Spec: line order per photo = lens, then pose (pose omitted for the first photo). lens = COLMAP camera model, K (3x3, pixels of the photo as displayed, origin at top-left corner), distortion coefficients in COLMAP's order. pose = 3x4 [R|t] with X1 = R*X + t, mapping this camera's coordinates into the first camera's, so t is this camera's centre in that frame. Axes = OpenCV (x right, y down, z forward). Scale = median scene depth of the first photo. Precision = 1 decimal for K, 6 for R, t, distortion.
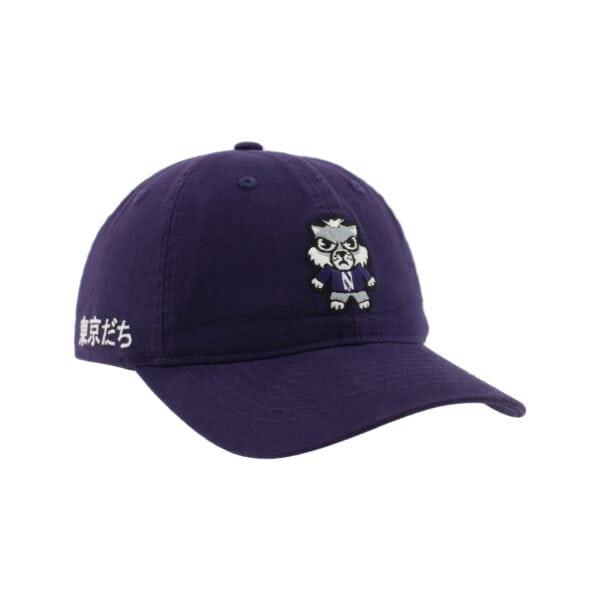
lens RADIAL K [[1144.4, 0, 300.0], [0, 1144.4, 300.0], [0, 0, 1]] dist [-1.155940, 0.011157]
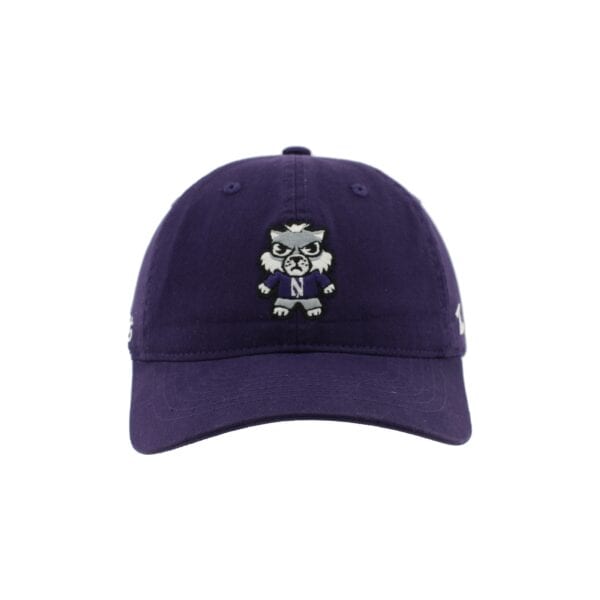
lens RADIAL K [[1144.4, 0, 300.0], [0, 1144.4, 300.0], [0, 0, 1]] dist [-1.155940, 0.011157]
pose [[0.866940, 0.037007, -0.497037, 0.529125], [-0.041258, 0.999146, 0.002430, -0.008059], [0.496702, 0.018400, 0.867726, 0.151372]]
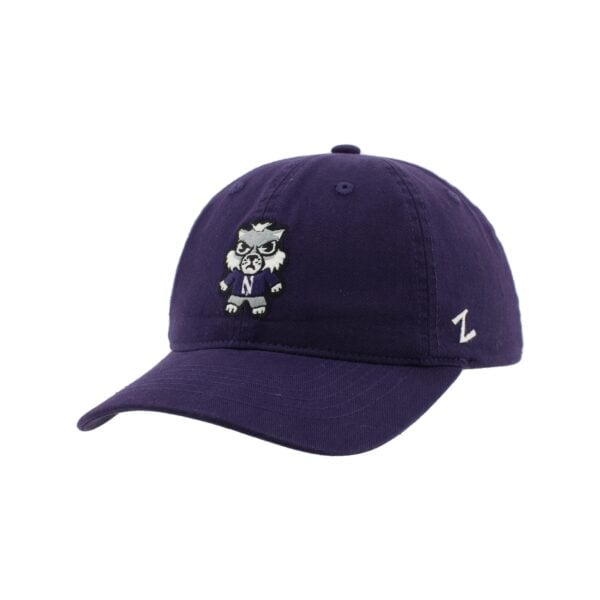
lens RADIAL K [[1144.4, 0, 300.0], [0, 1144.4, 300.0], [0, 0, 1]] dist [-1.155940, 0.011157]
pose [[0.483856, 0.061816, -0.872962, 0.930259], [-0.067471, 0.997168, 0.033214, -0.039766], [0.872543, 0.042829, 0.486656, 0.554446]]
